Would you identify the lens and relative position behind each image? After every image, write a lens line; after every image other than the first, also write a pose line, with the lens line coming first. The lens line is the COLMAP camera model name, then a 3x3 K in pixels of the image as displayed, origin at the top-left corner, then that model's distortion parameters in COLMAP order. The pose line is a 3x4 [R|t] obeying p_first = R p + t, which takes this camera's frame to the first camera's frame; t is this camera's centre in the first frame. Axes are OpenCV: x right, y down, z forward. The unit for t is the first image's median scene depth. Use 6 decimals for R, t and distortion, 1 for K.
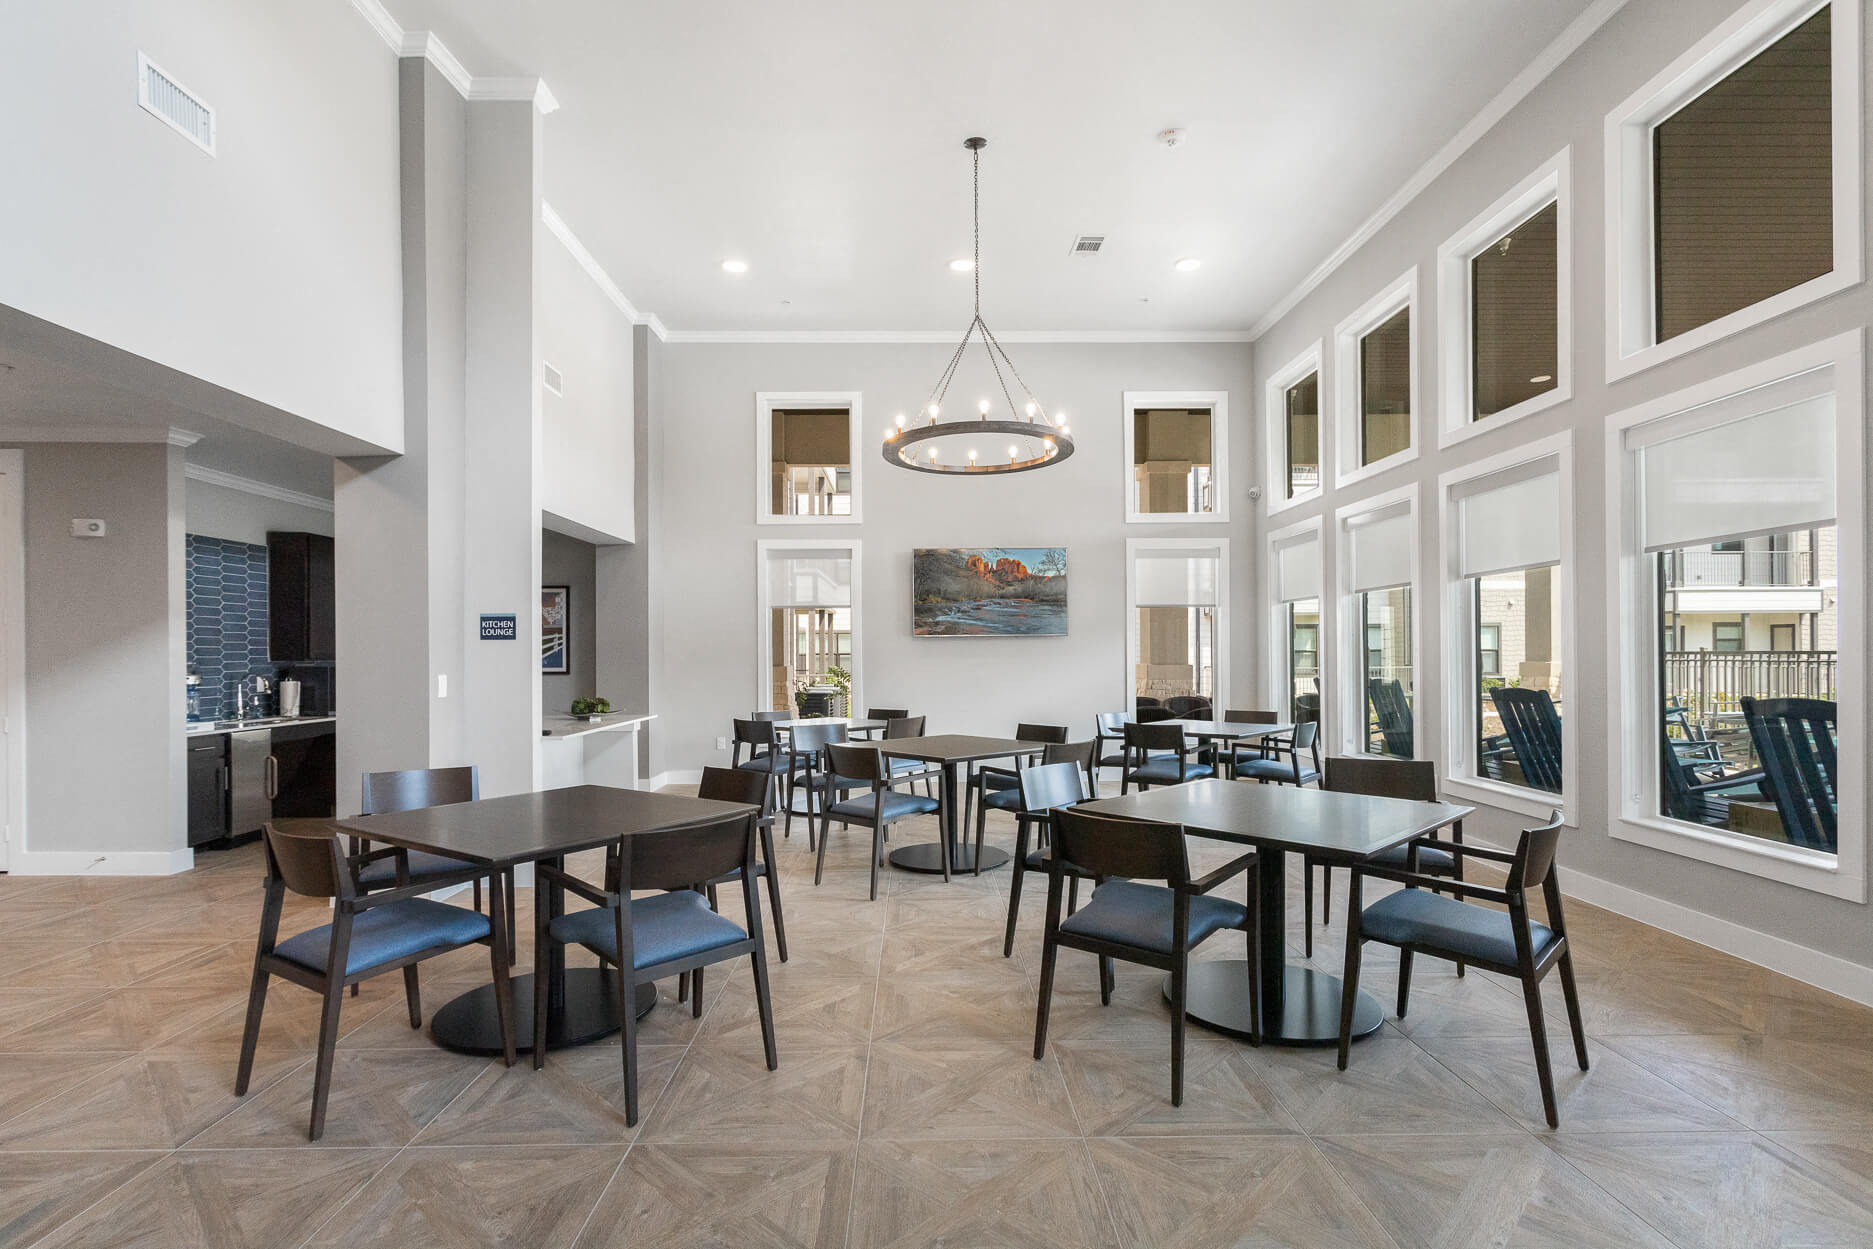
lens RADIAL K [[885.1, 0, 933.2], [0, 885.1, 672.6], [0, 0, 1]] dist [0.000020, 0.000175]
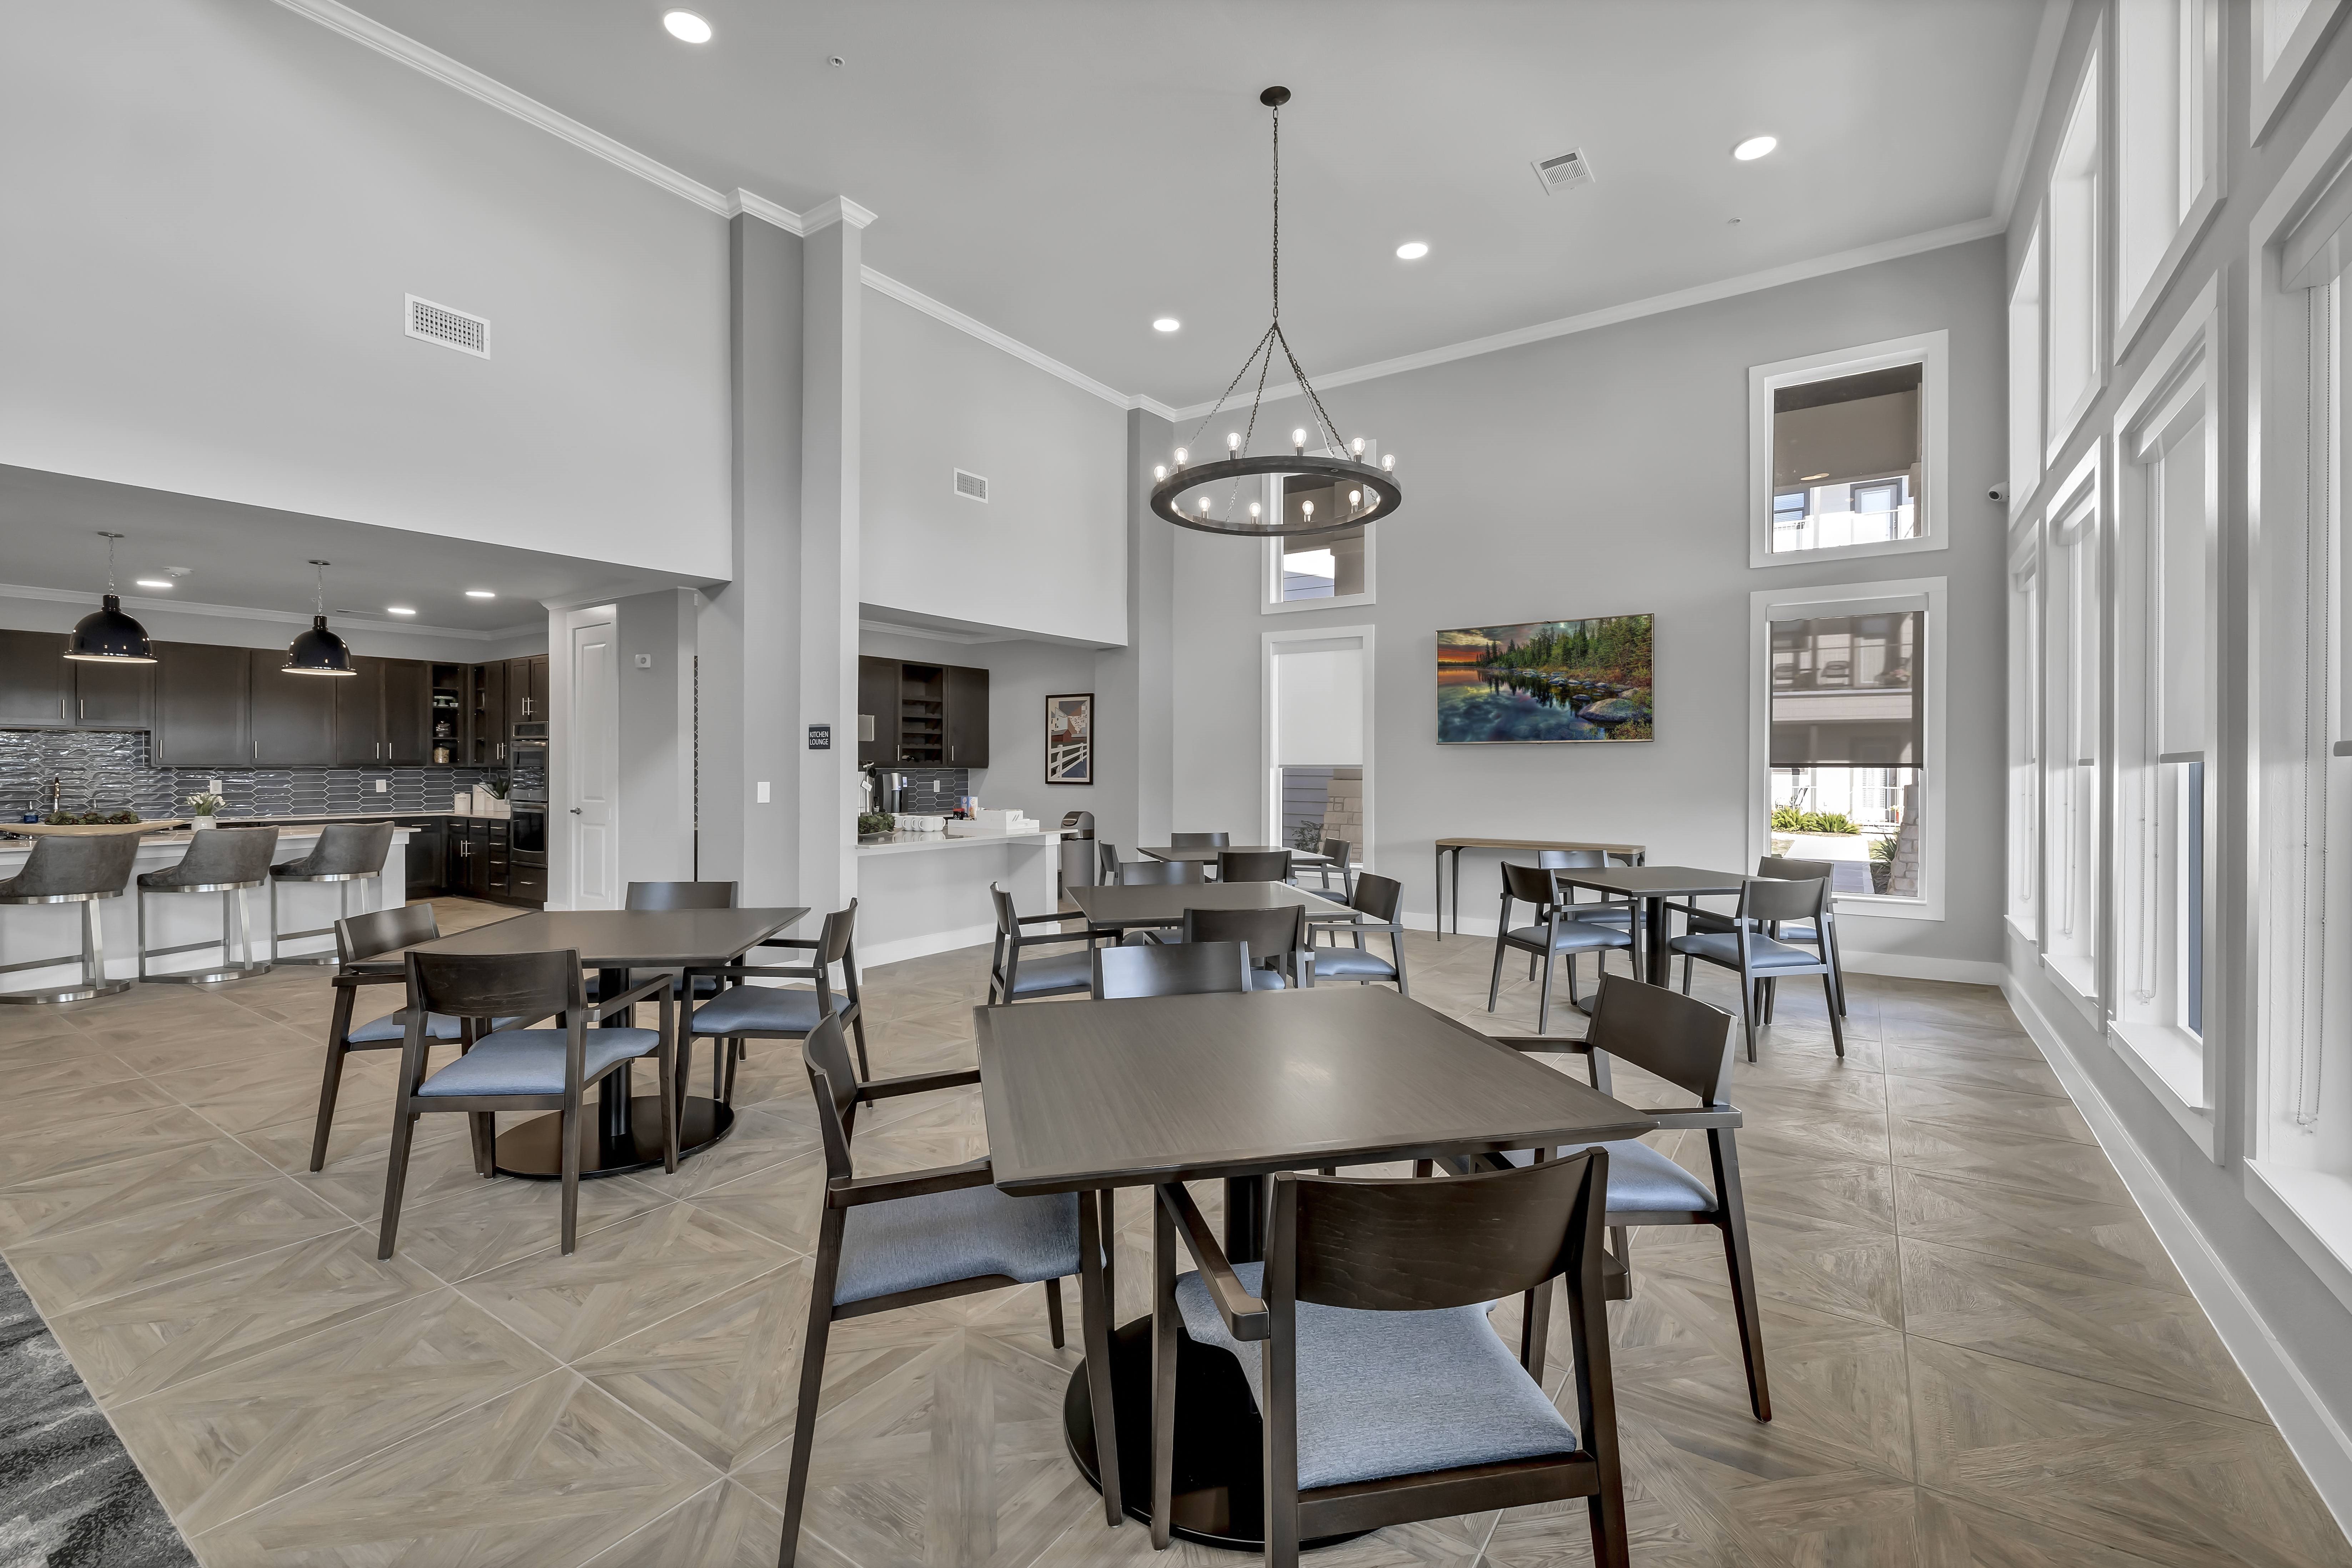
lens RADIAL K [[1016.9, 0, 1176.0], [0, 1016.9, 784.0], [0, 0, 1]] dist [0.000545, 0.000086]
pose [[0.822202, 0.017594, -0.568923, 0.531752], [-0.019436, 0.999807, 0.002830, -0.007698], [0.568863, 0.008731, 0.822386, 0.255034]]
